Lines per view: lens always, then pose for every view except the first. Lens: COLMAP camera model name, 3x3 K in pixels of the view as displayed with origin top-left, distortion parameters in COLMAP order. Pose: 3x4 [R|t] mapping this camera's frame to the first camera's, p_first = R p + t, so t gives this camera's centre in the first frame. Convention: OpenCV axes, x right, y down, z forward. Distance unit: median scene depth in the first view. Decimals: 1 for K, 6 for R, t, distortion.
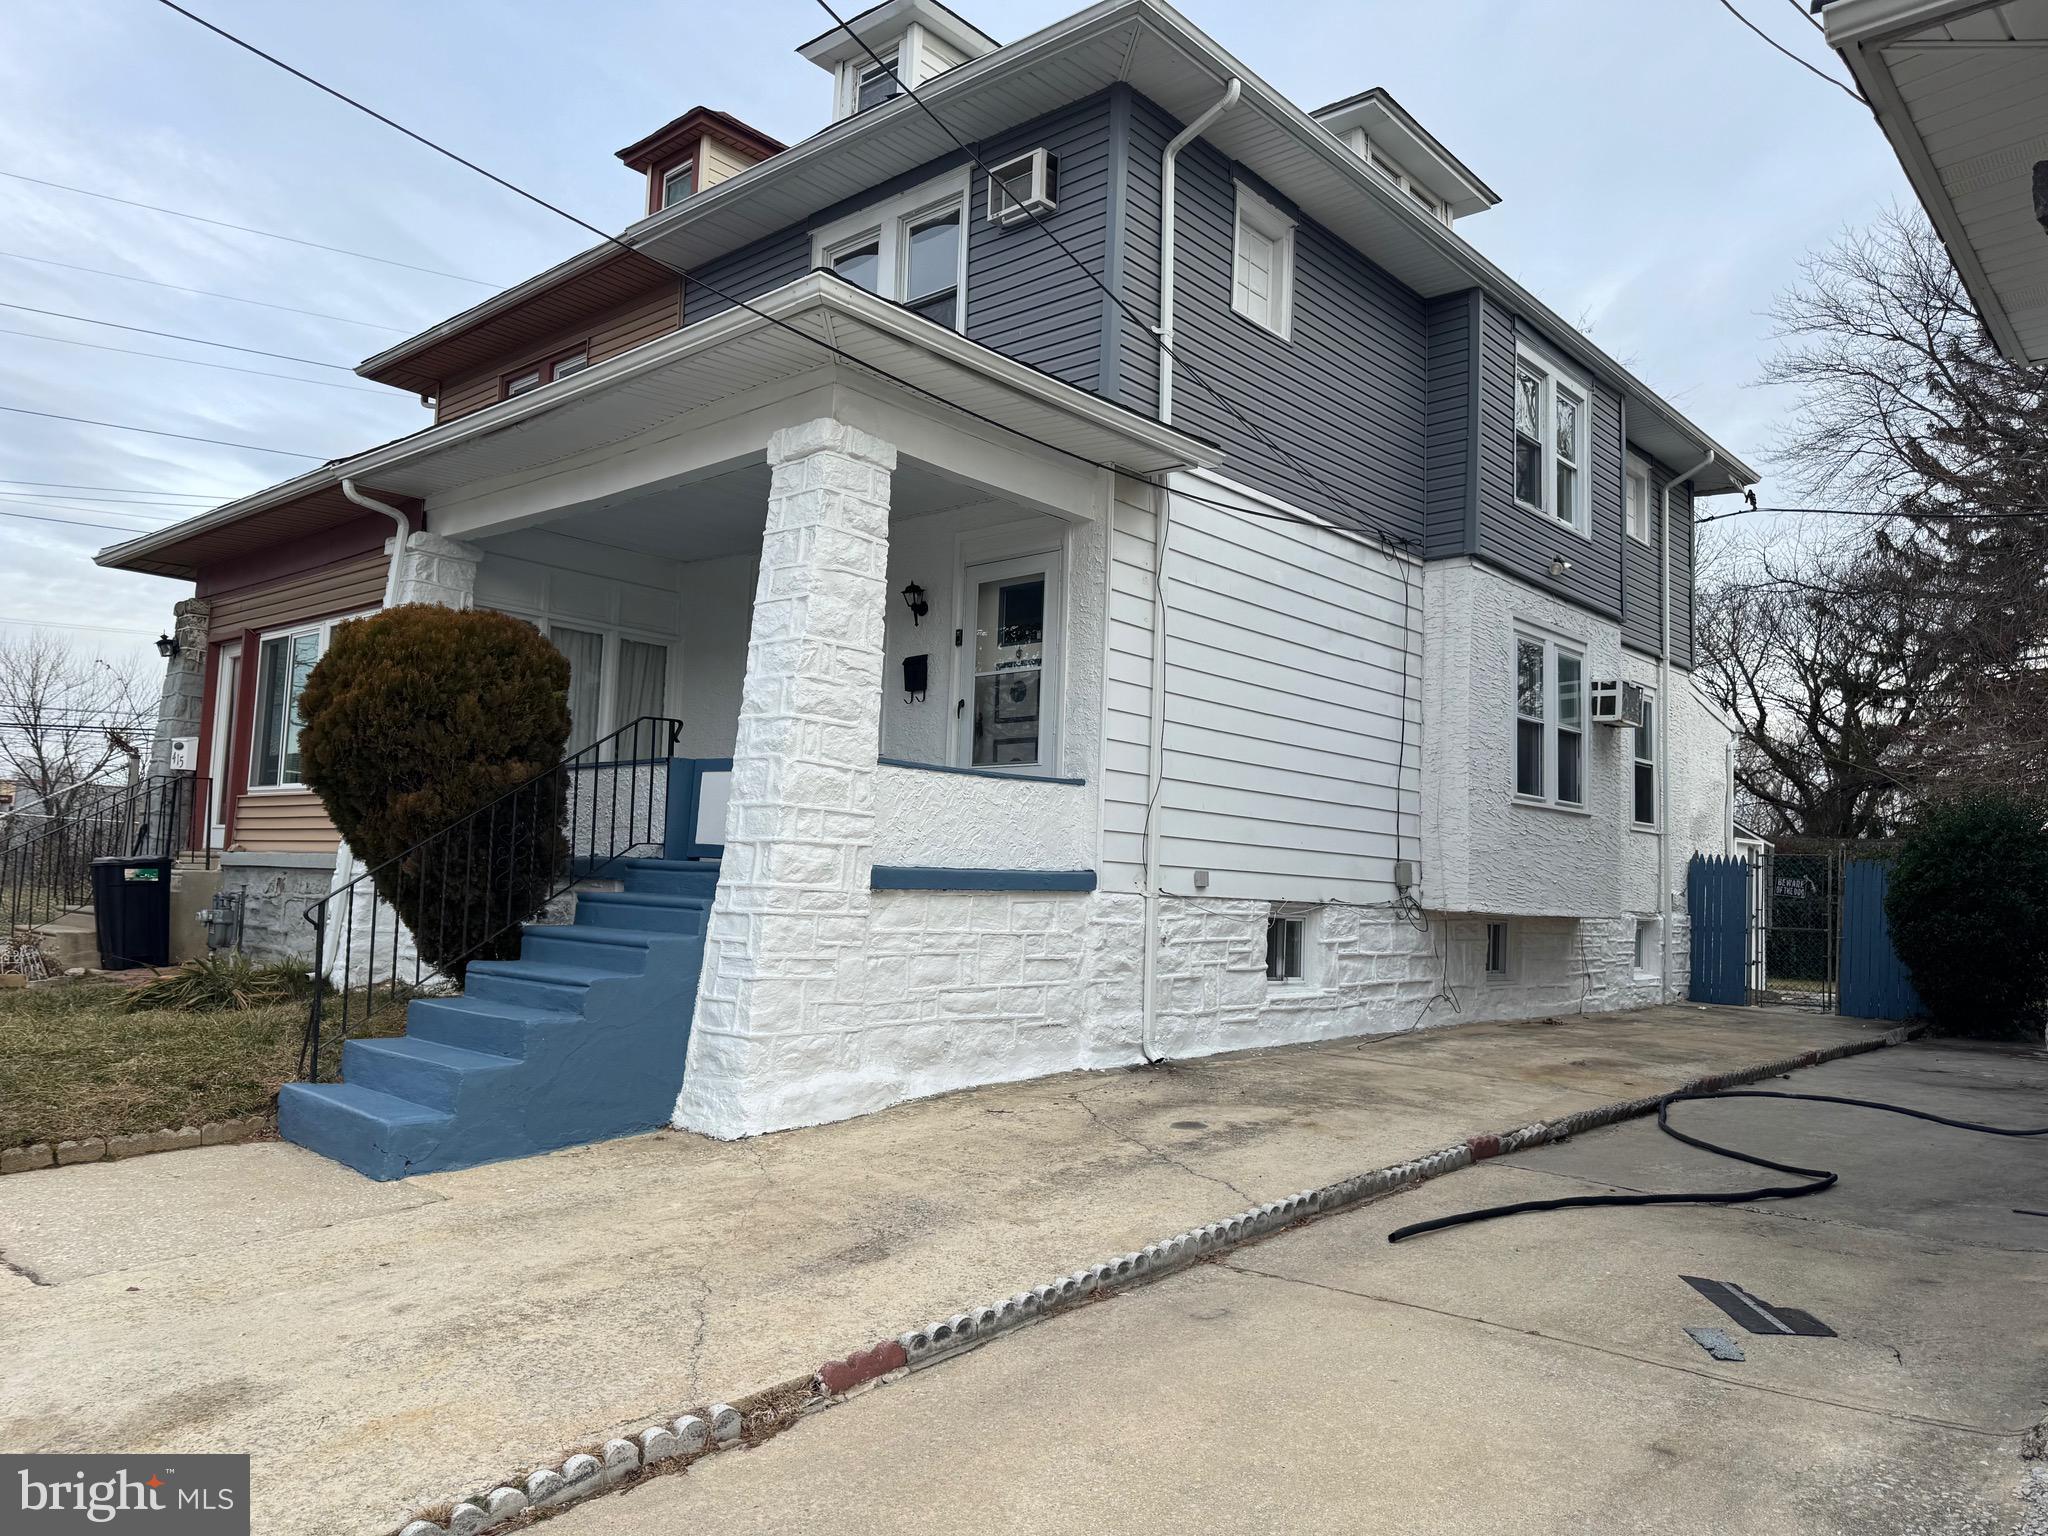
lens RADIAL K [[1428.0, 0, 1024.0], [0, 1428.0, 768.0], [0, 0, 1]] dist [0.105257, -0.158103]
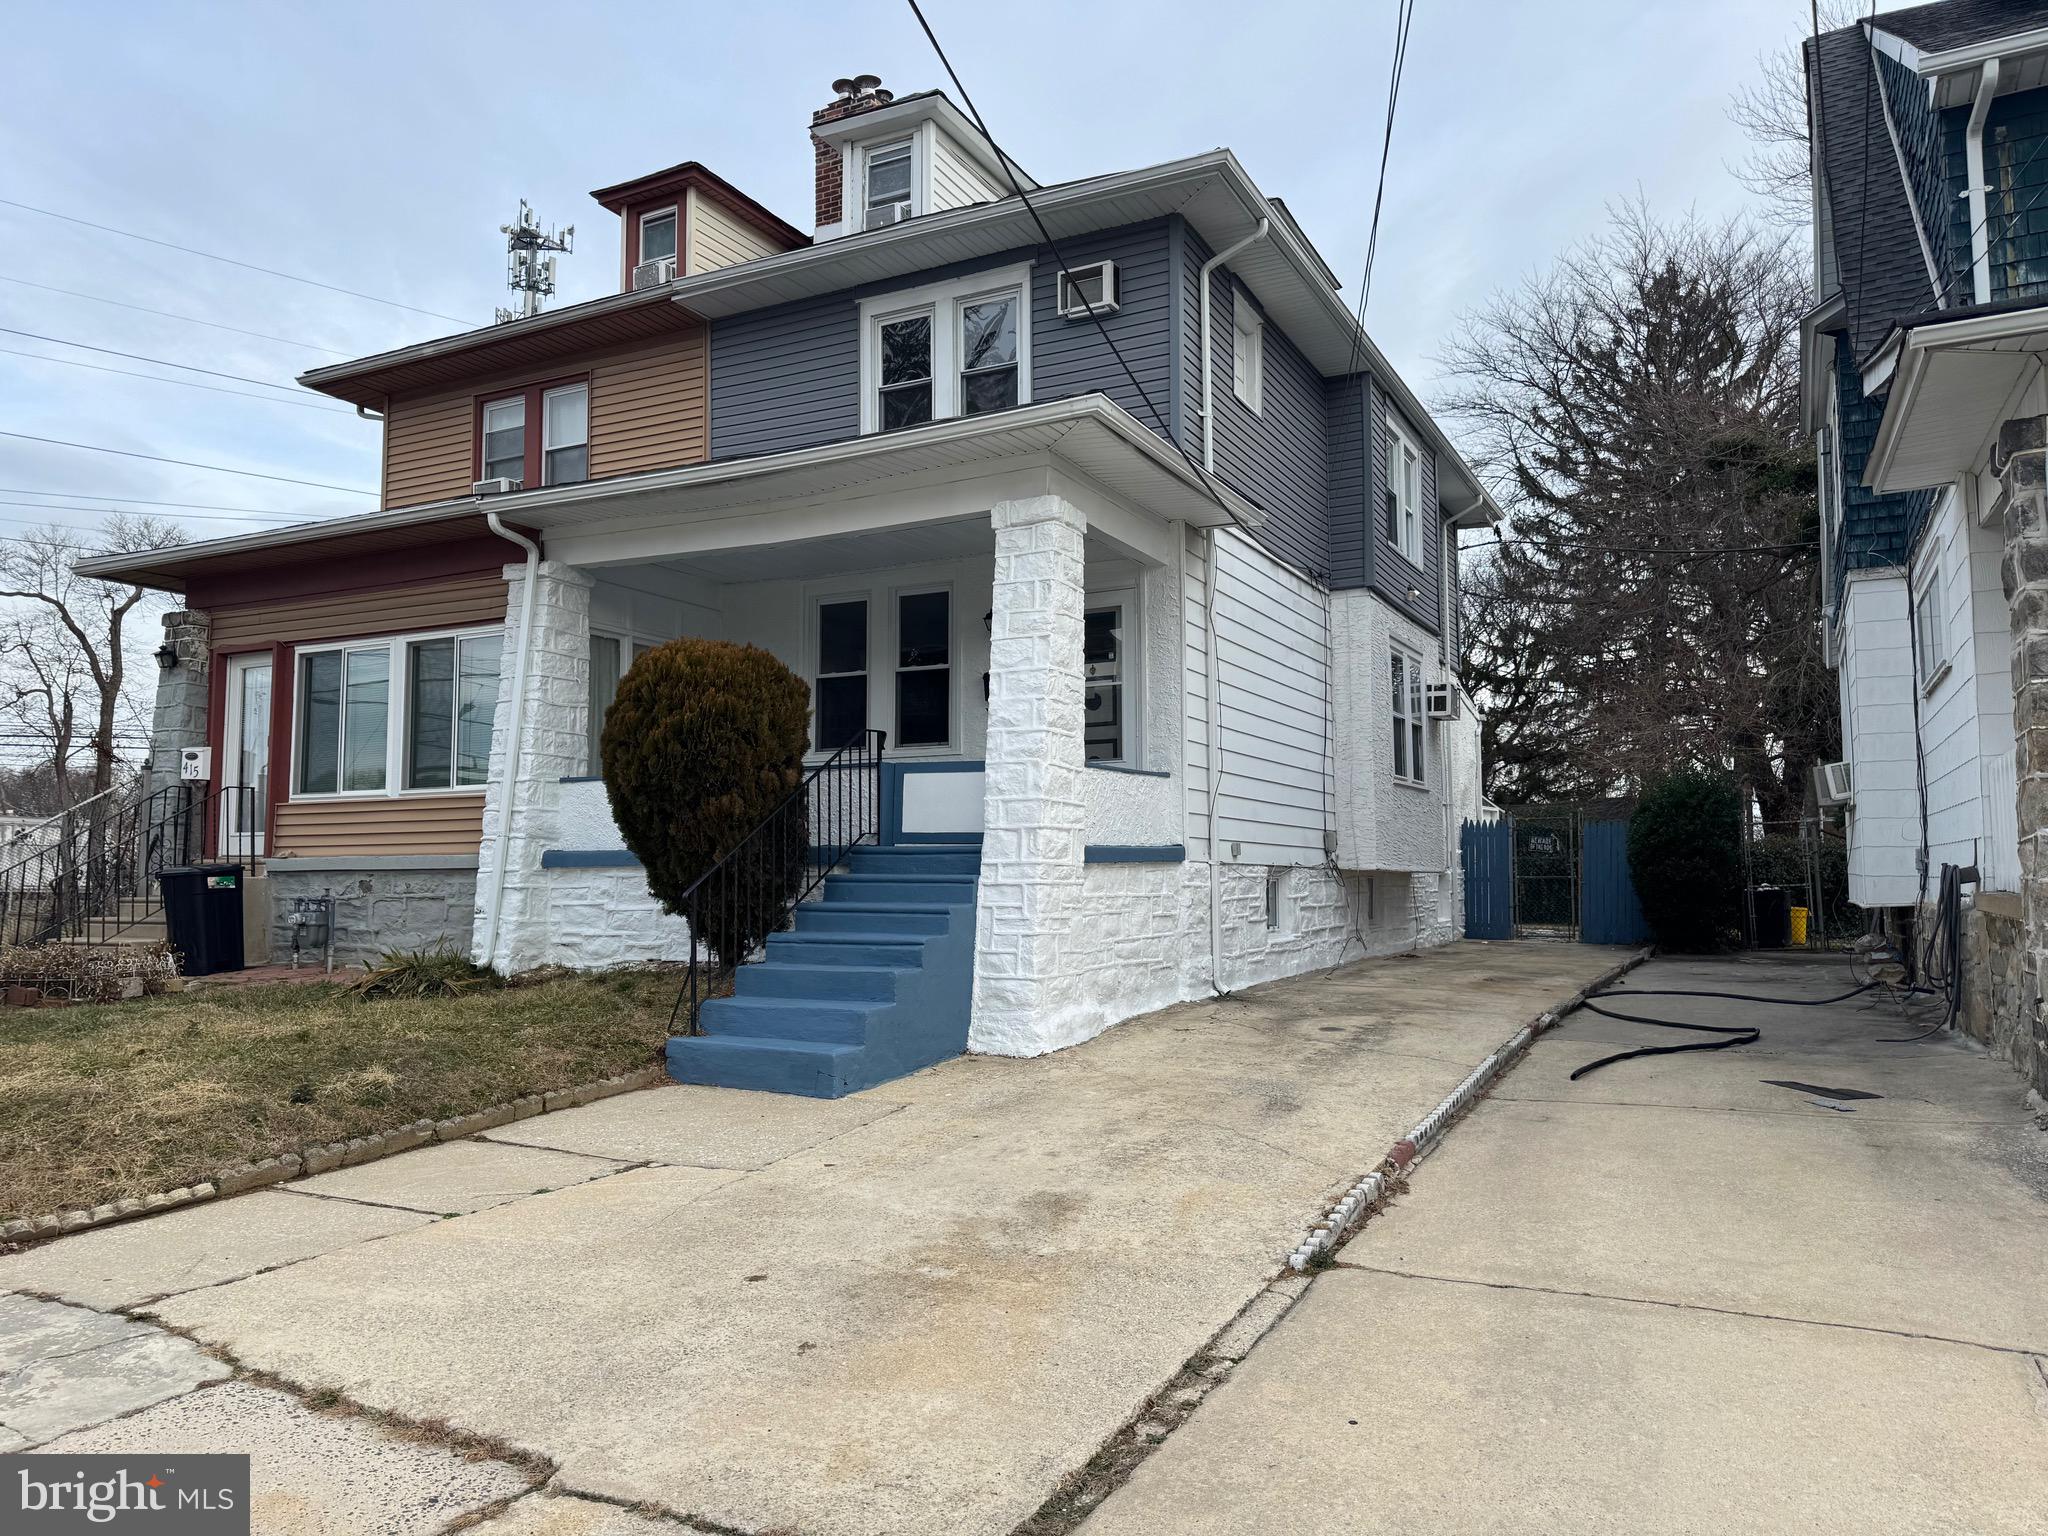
lens RADIAL K [[1428.0, 0, 1024.0], [0, 1428.0, 768.0], [0, 0, 1]] dist [0.105257, -0.158103]
pose [[0.967384, -0.019994, 0.252523, -0.356873], [0.017166, 0.999763, 0.013395, -0.013579], [-0.252731, -0.008624, 0.967498, -0.164540]]
